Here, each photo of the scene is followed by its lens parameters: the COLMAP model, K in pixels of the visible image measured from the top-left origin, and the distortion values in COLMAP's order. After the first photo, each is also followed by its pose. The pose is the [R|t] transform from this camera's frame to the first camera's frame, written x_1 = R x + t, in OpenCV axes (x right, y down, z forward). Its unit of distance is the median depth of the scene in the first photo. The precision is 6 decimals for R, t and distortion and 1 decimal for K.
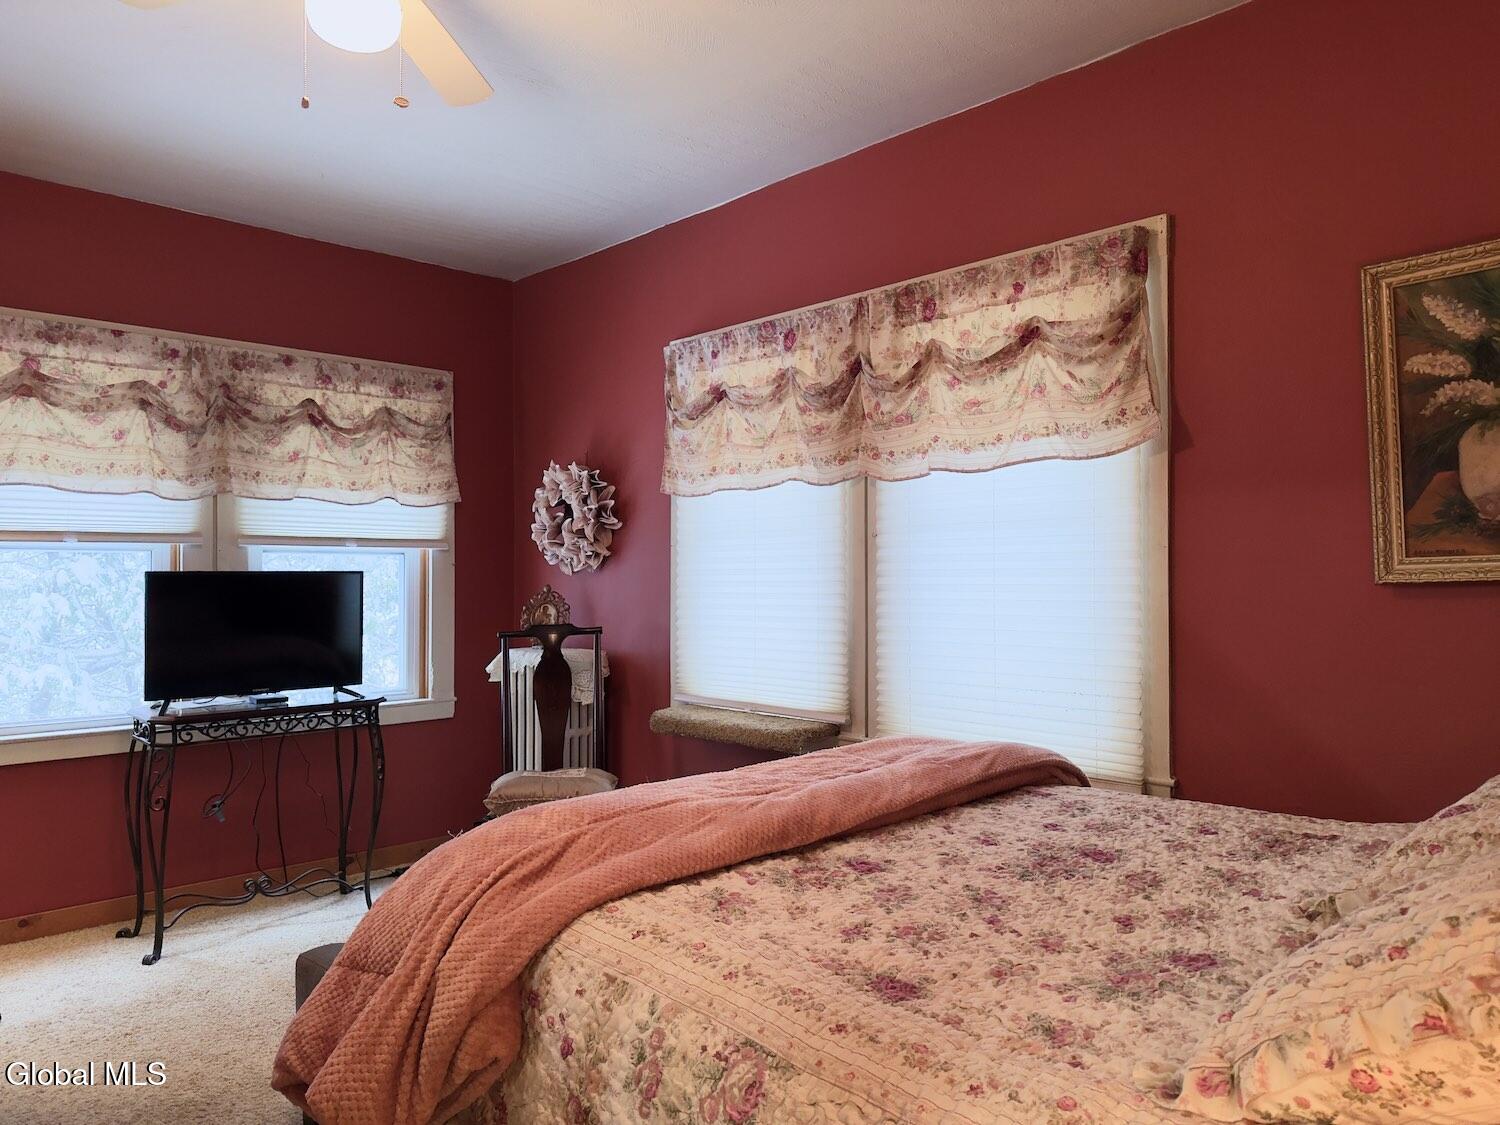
lens RADIAL K [[1037.5, 0, 750.0], [0, 1037.5, 562.5], [0, 0, 1]] dist [0.102875, -0.163142]
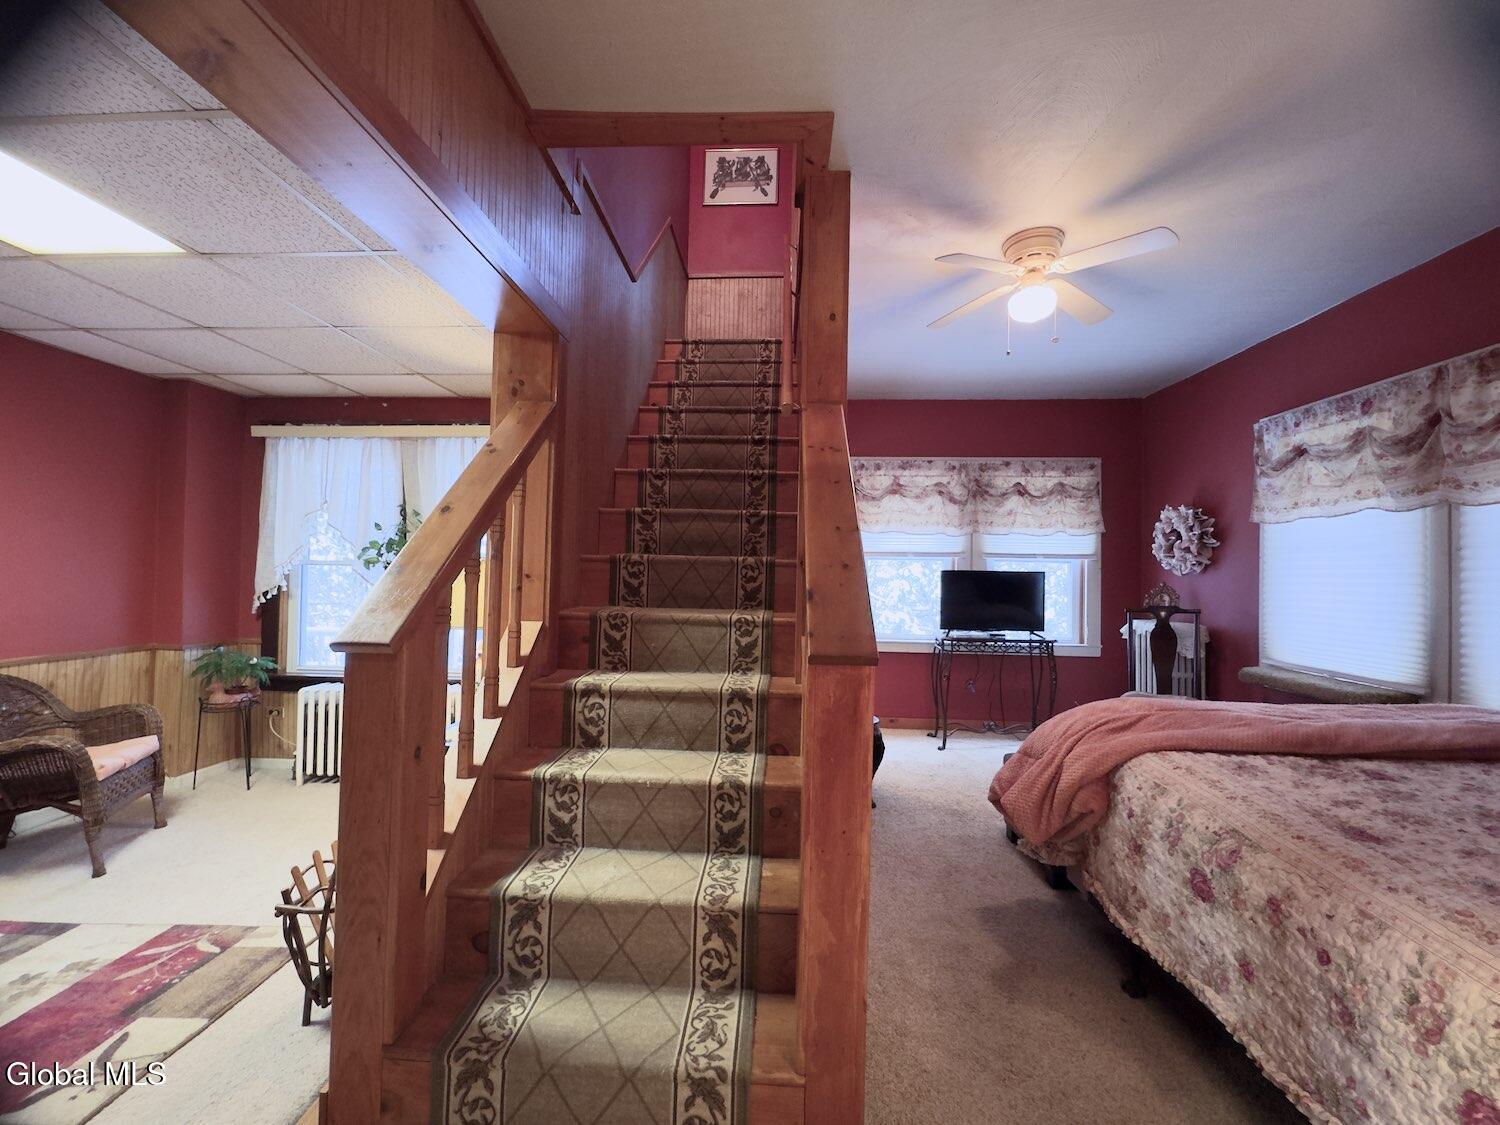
lens RADIAL K [[600.1, 0, 750.0], [0, 600.1, 562.5], [0, 0, 1]] dist [-0.000182, 0.000204]
pose [[0.673646, 0.004231, -0.739042, 0.075178], [-0.010068, 0.999943, -0.003452, 0.001415], [0.738986, 0.009766, 0.673650, -0.123198]]
